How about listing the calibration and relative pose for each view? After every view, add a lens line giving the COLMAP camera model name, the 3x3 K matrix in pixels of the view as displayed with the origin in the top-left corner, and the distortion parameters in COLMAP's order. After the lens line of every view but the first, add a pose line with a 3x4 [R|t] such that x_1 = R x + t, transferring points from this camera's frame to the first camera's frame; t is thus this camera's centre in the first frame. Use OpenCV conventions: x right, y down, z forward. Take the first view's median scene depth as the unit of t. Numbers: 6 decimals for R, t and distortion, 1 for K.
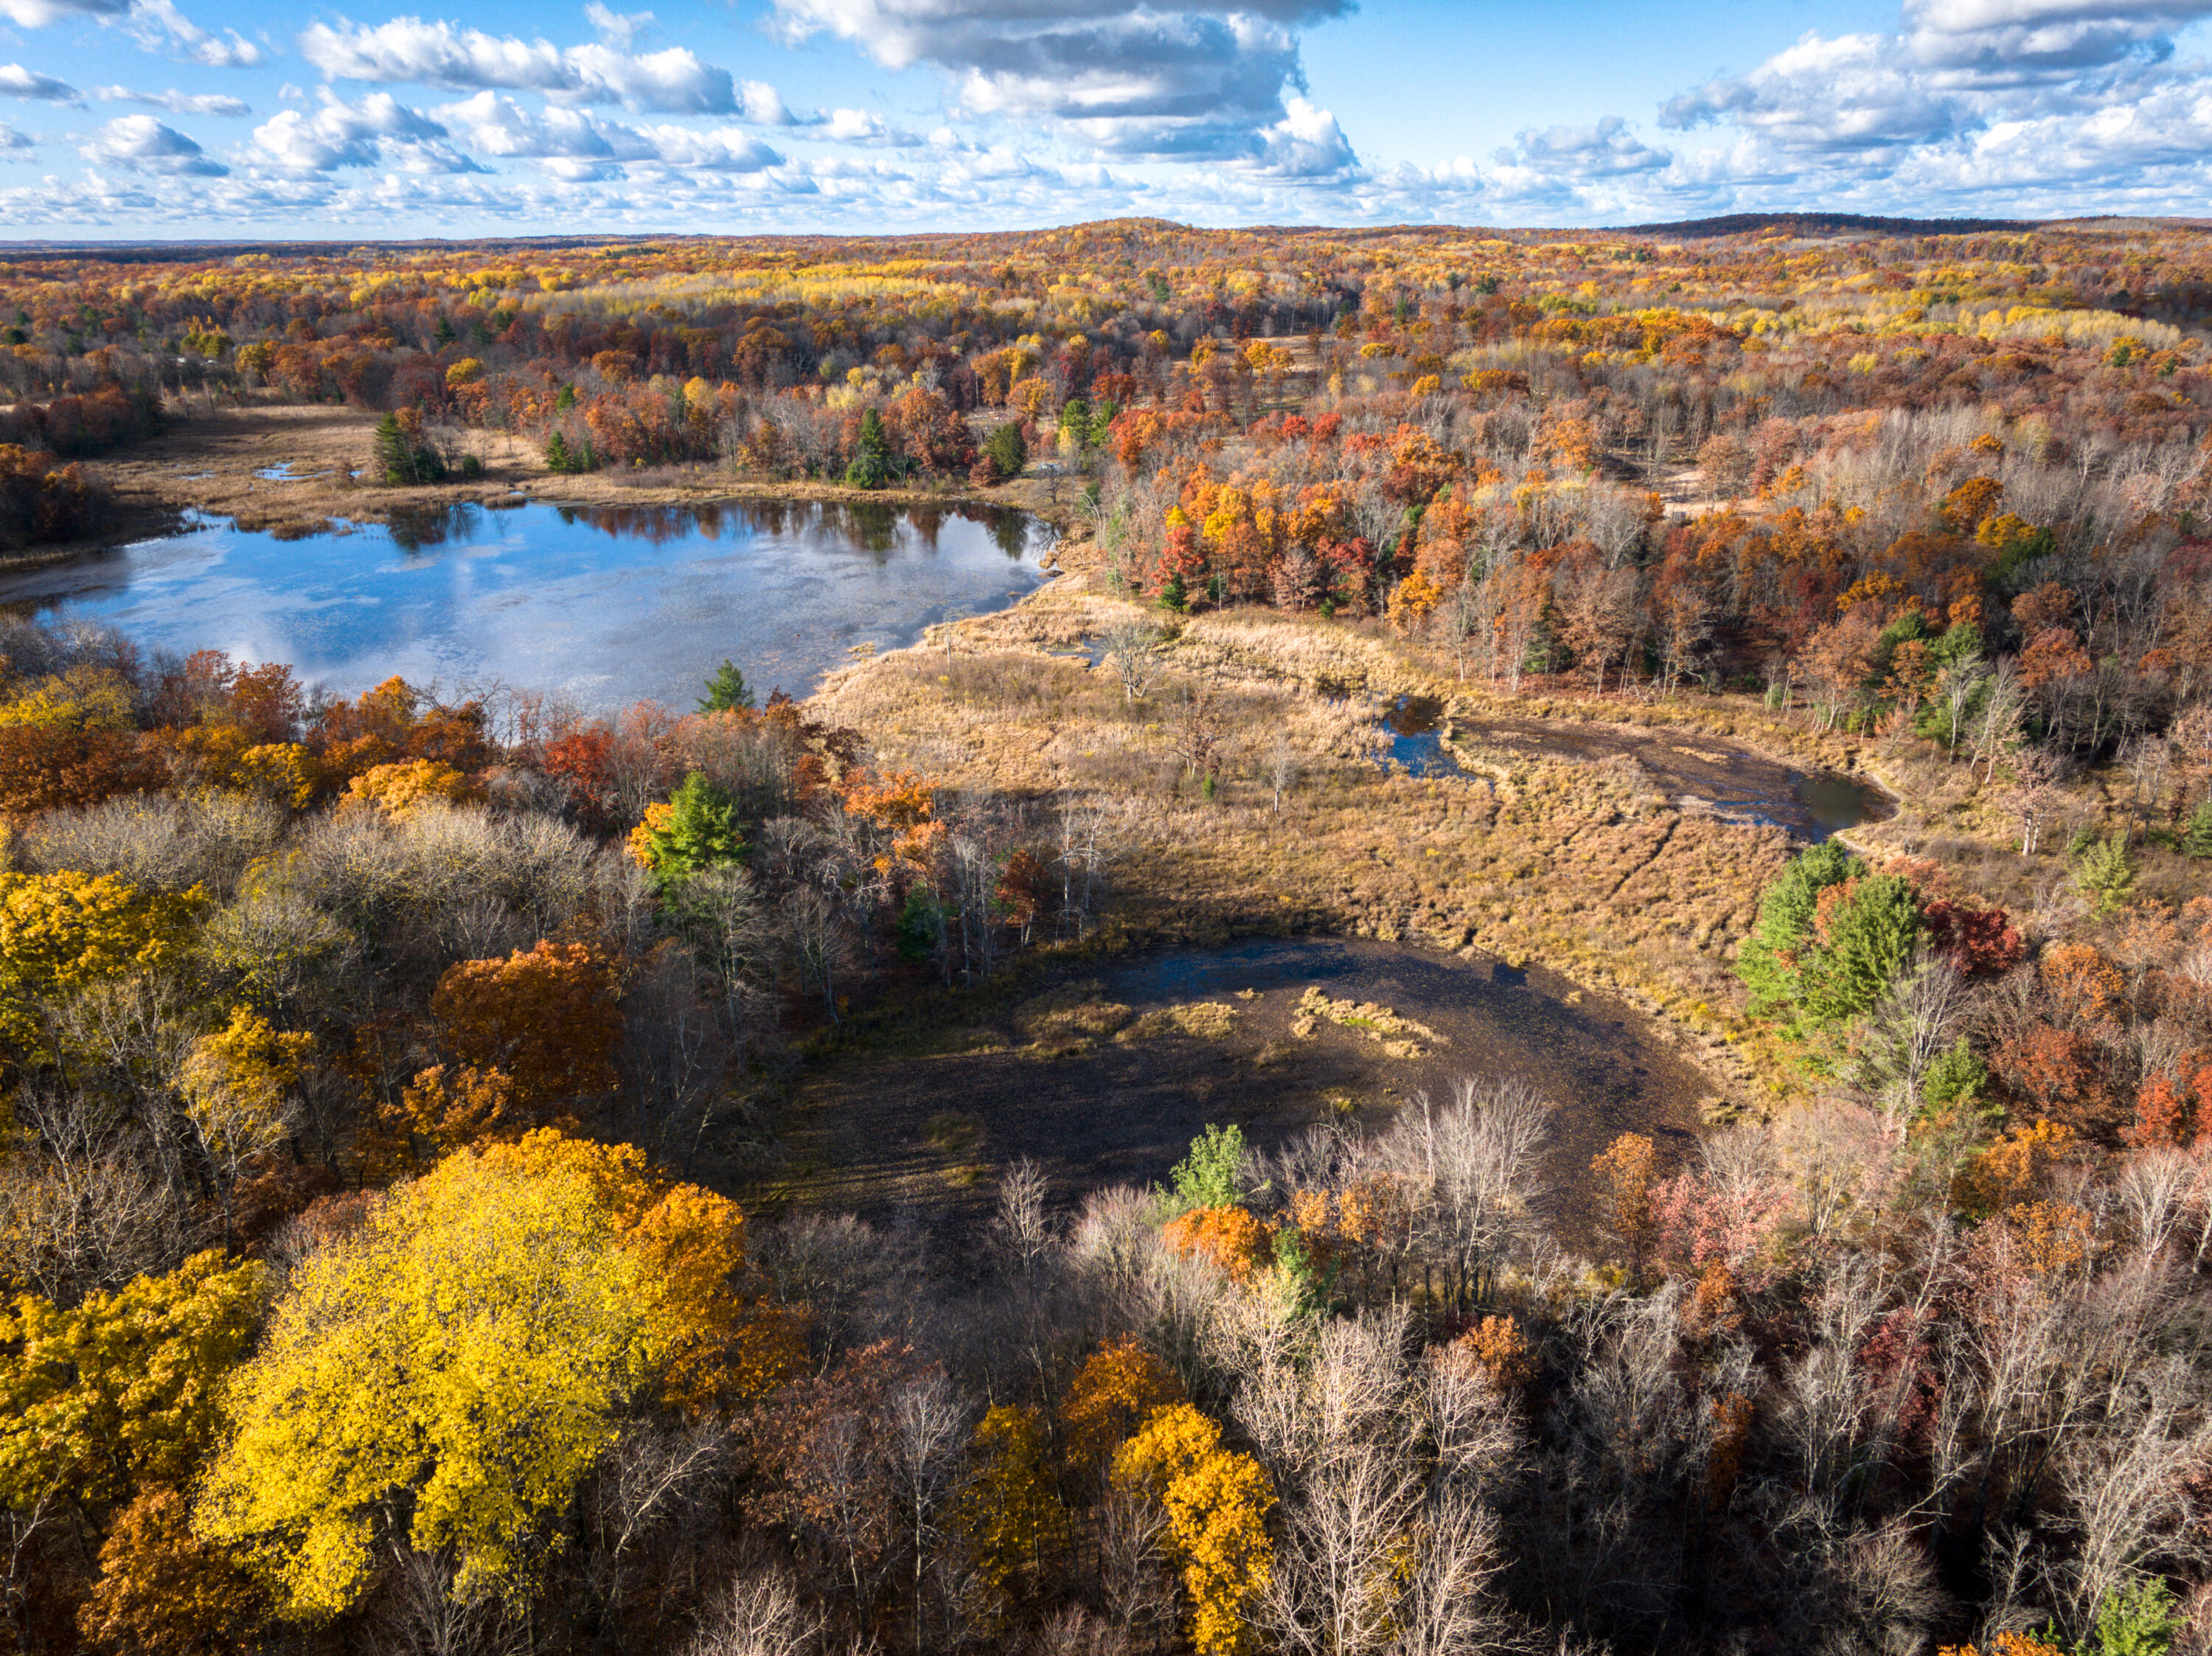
lens RADIAL K [[1496.9, 0, 1071.1], [0, 1496.9, 850.6], [0, 0, 1]] dist [0.015297, -0.007023]
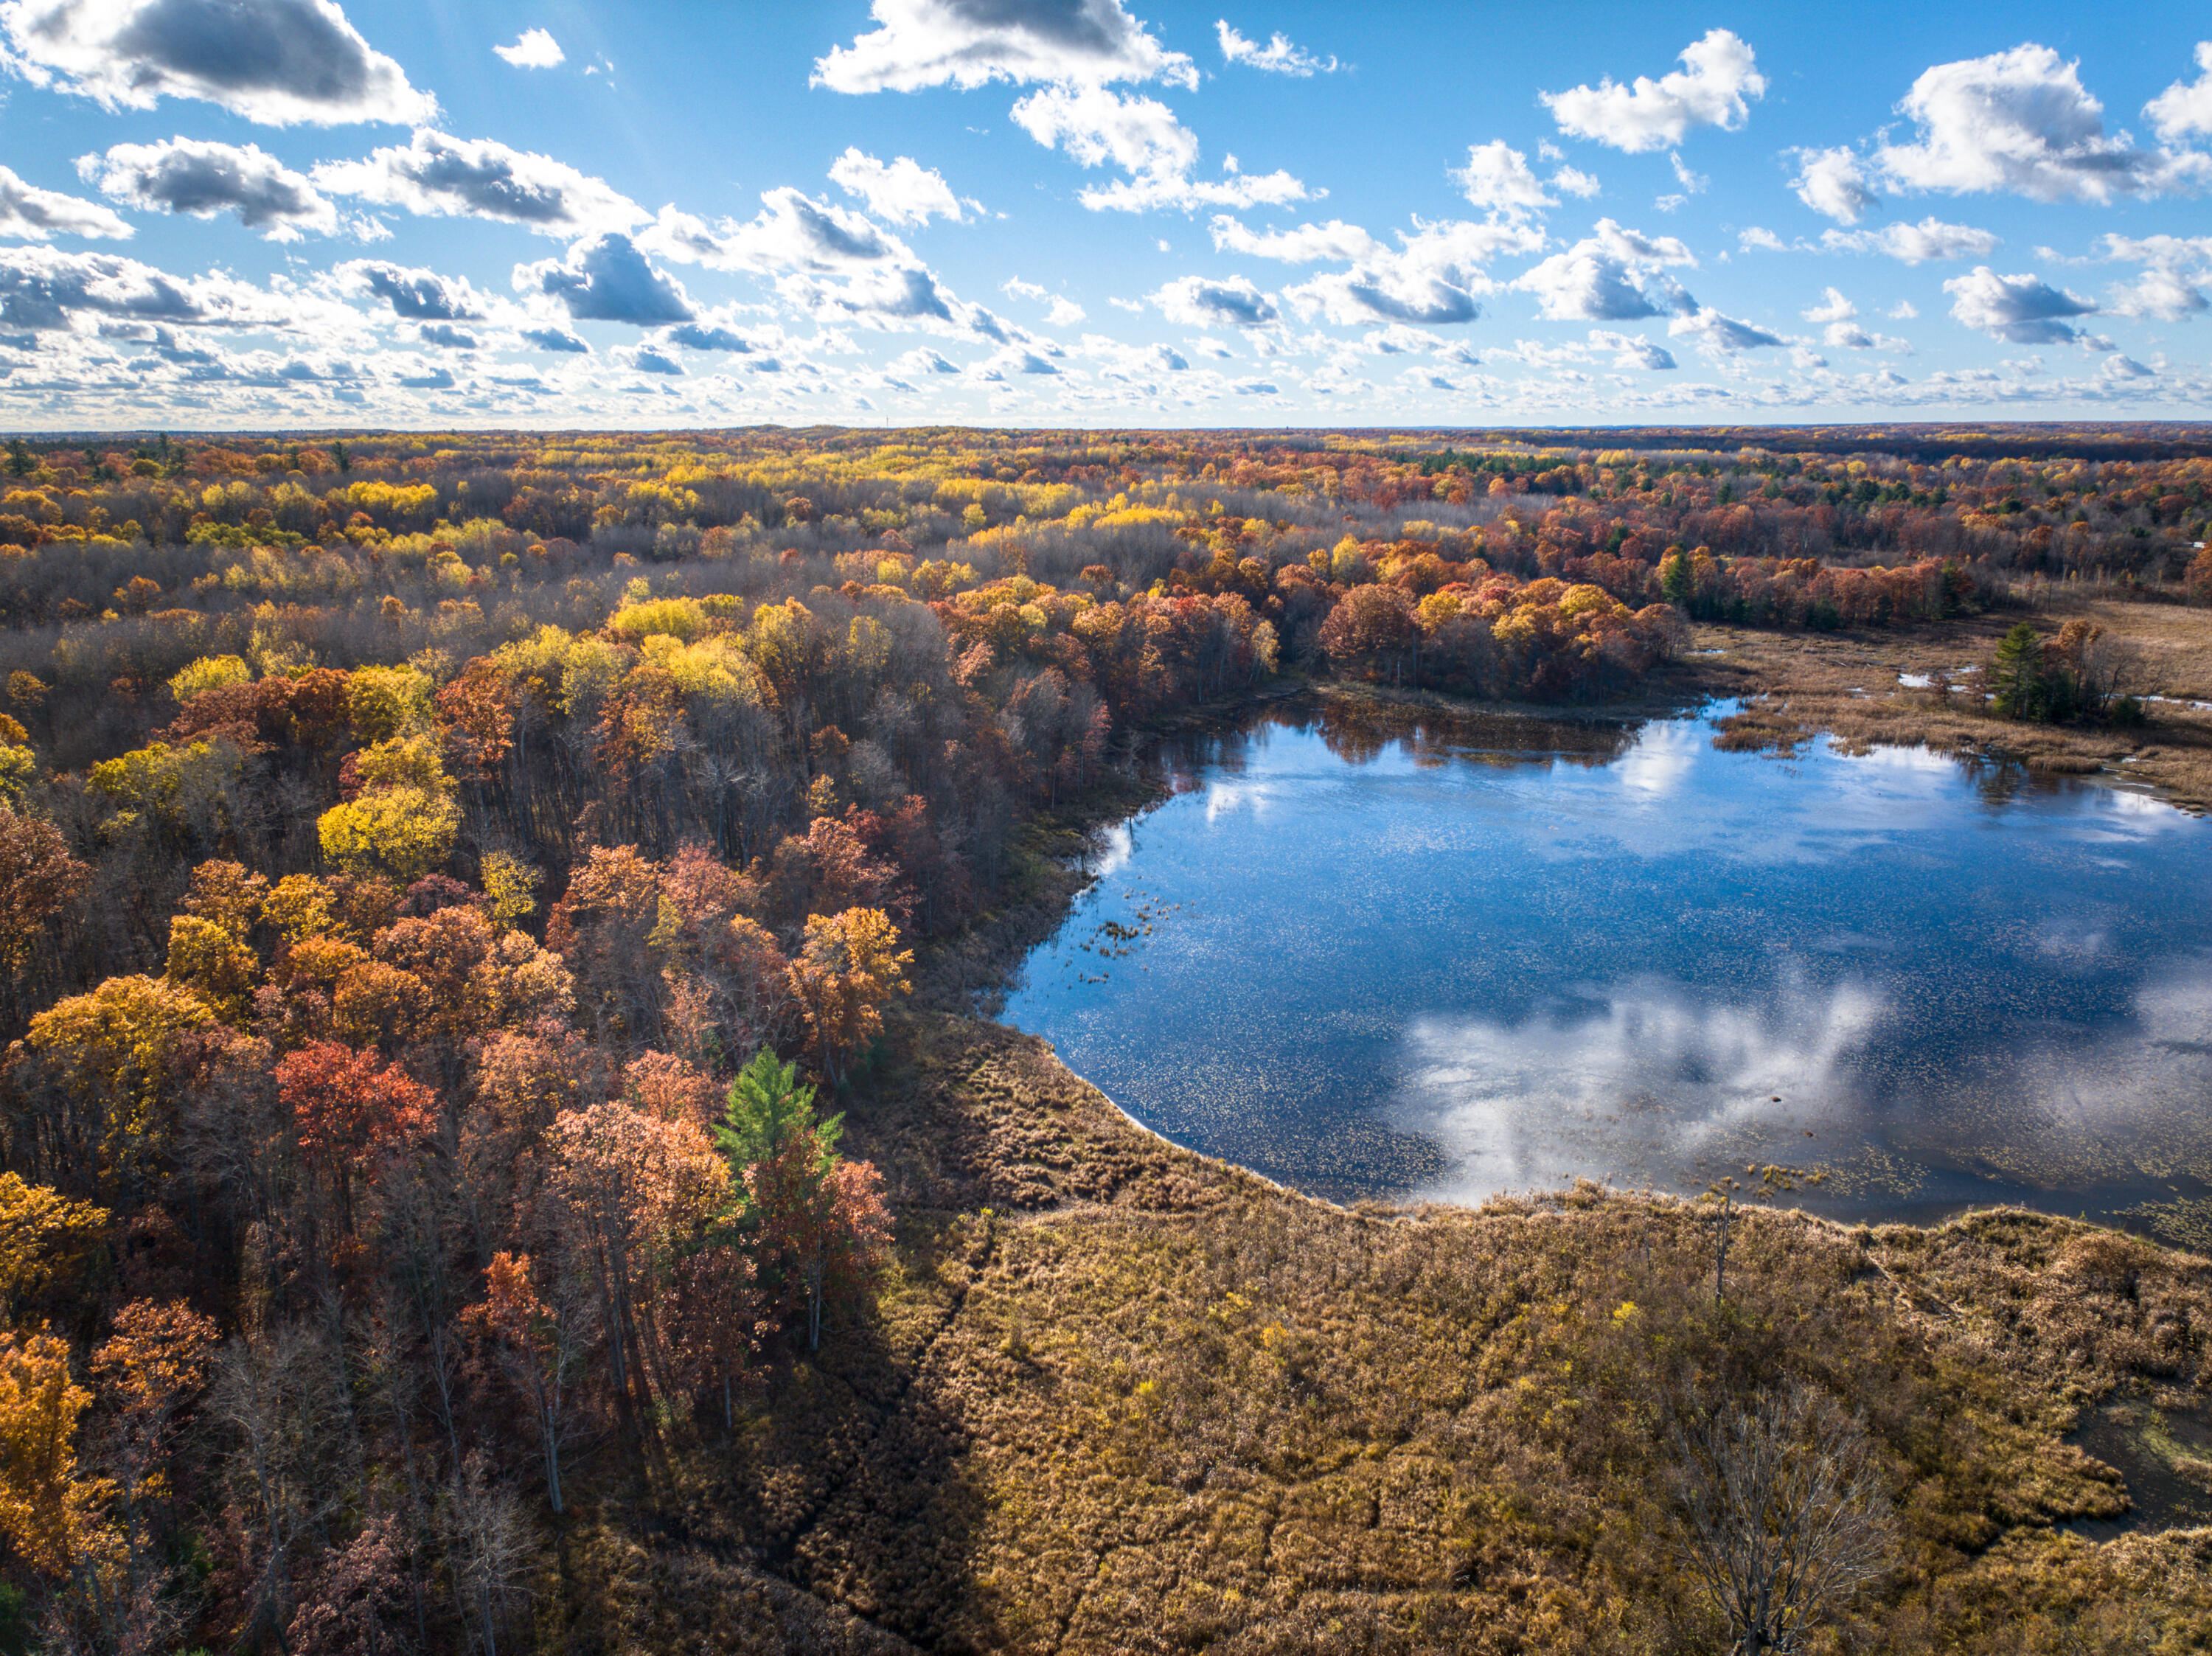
lens RADIAL K [[1496.9, 0, 1109.3], [0, 1496.9, 826.7], [0, 0, 1]] dist [0.015297, -0.007023]
pose [[0.270905, 0.251535, -0.929161, 0.079521], [-0.361192, 0.921291, 0.144096, -0.080825], [0.892273, 0.296569, 0.340434, 0.210926]]
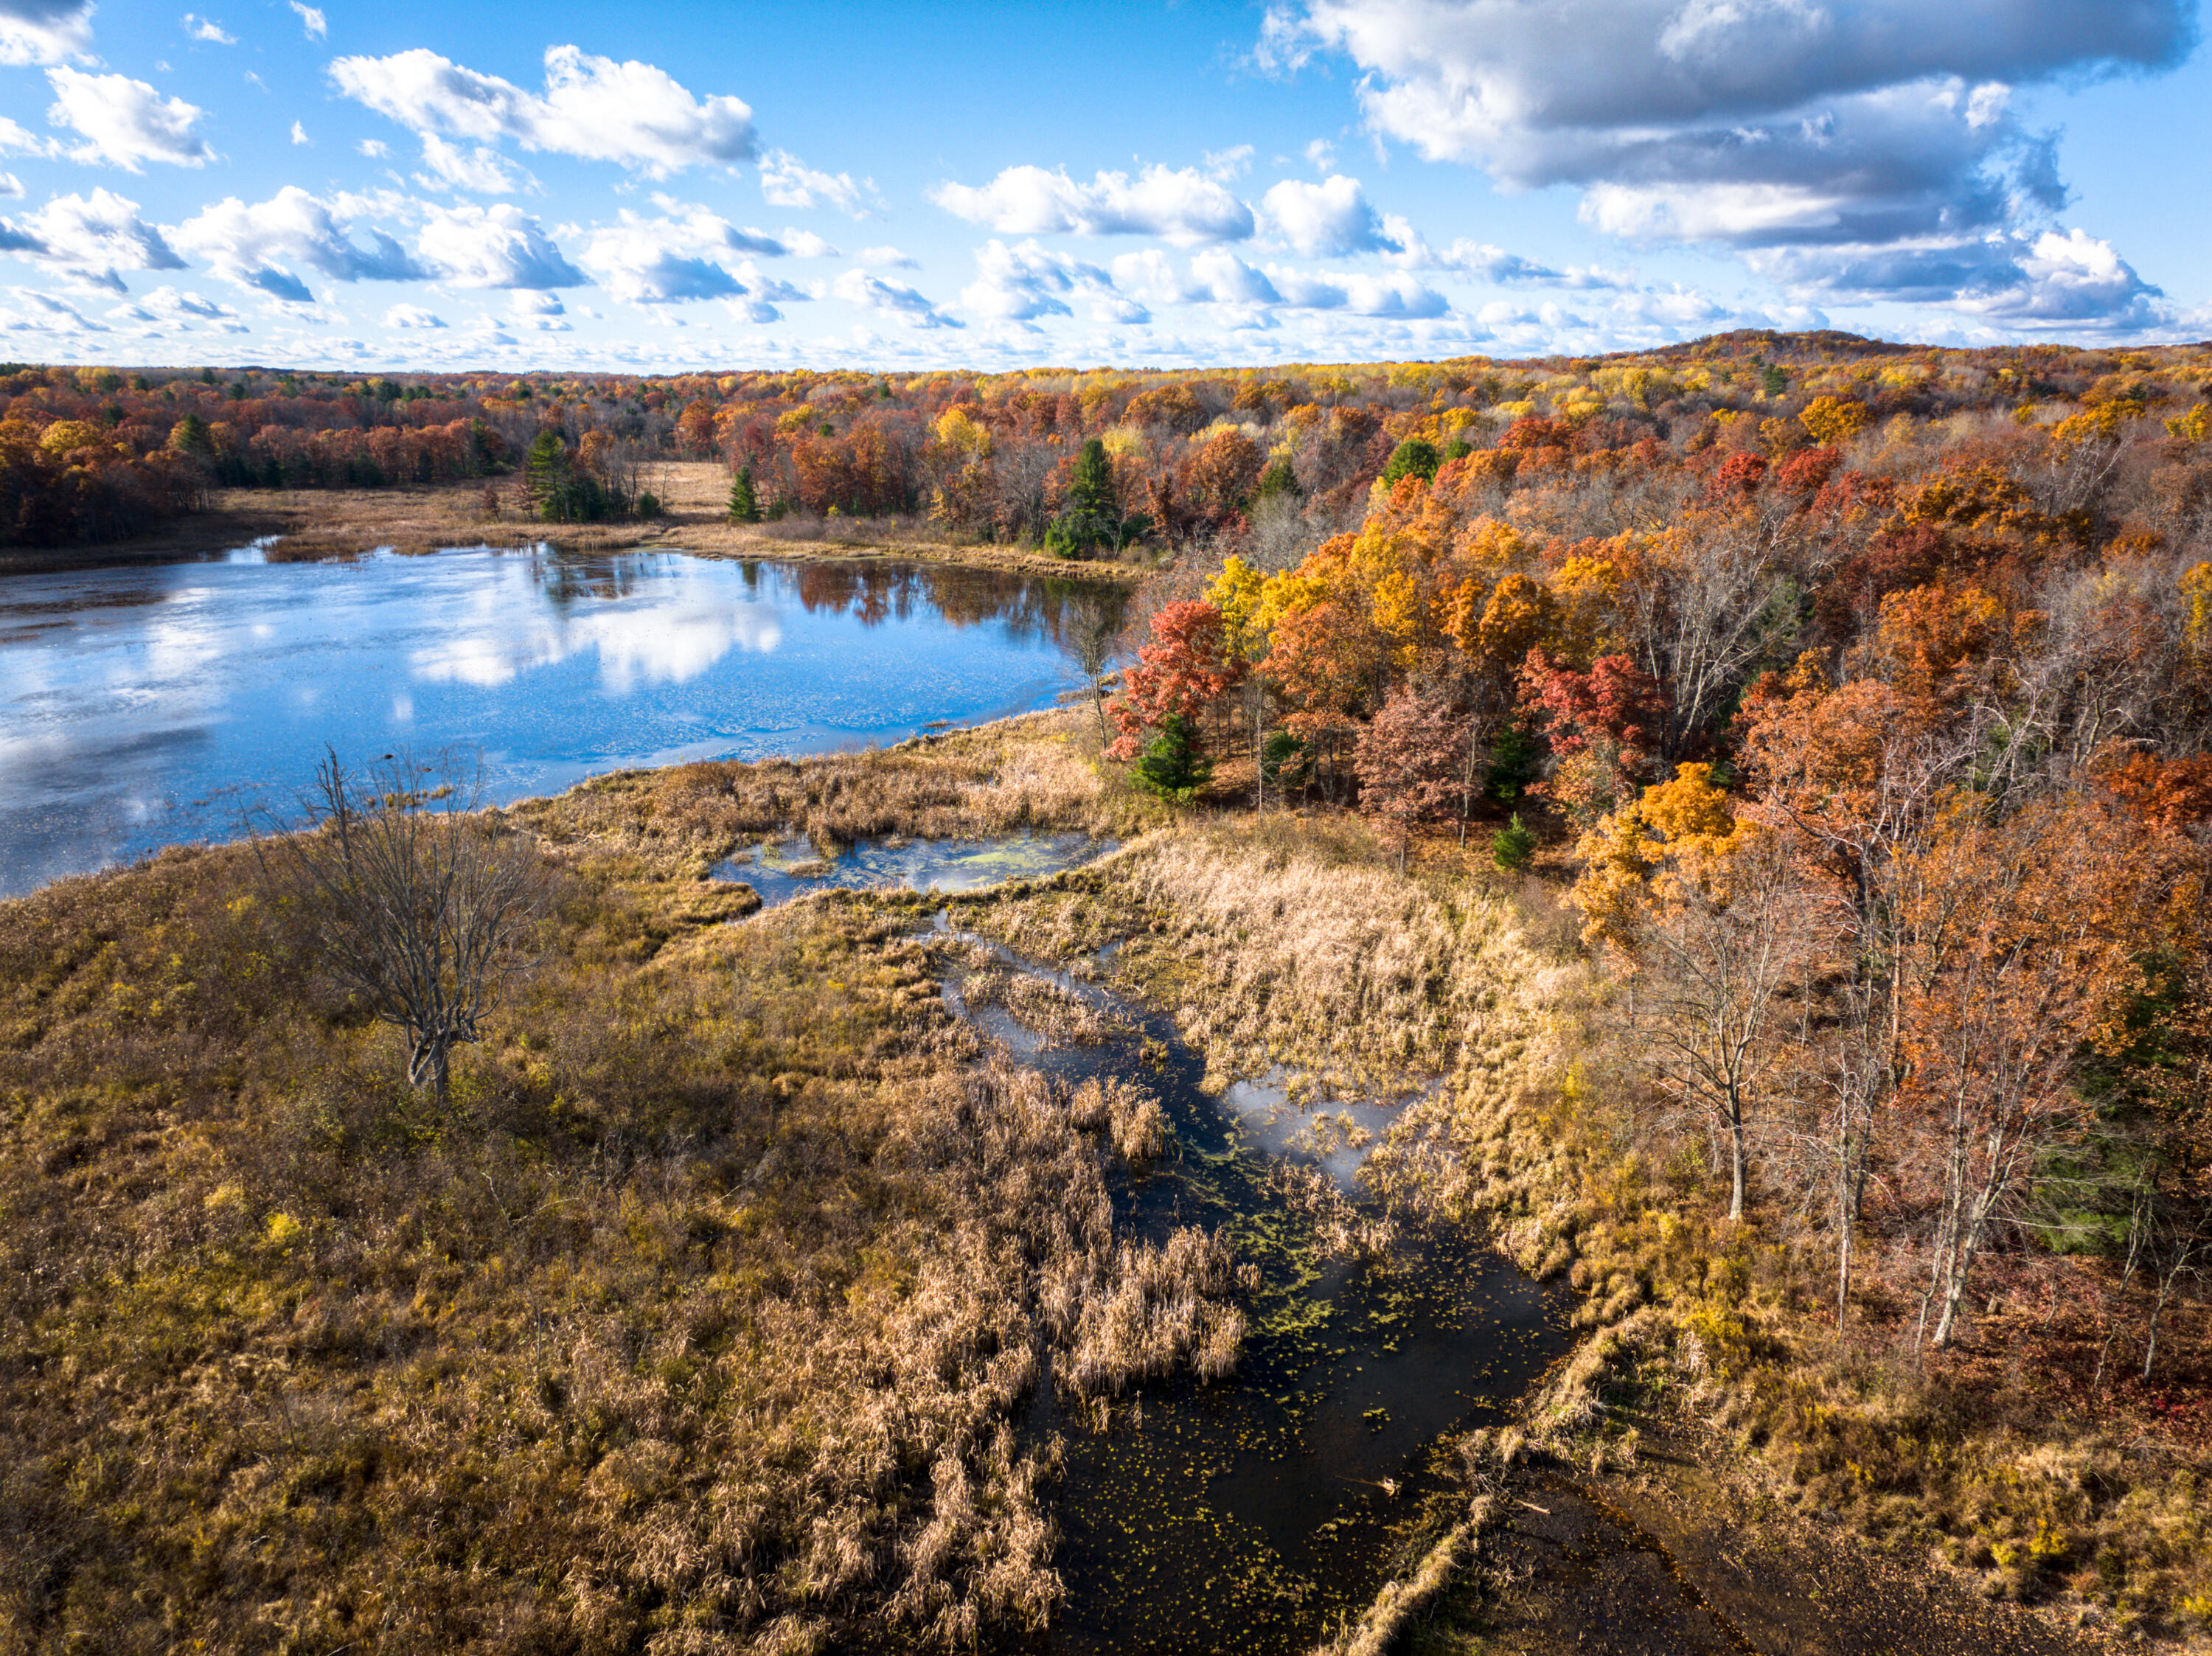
lens RADIAL K [[1496.9, 0, 1108.4], [0, 1496.9, 837.5], [0, 0, 1]] dist [0.015297, -0.007023]
pose [[0.916424, 0.127951, -0.379204, 0.080363], [-0.163917, 0.984397, -0.063984, -0.045228], [0.365100, 0.120794, 0.923098, 0.230025]]
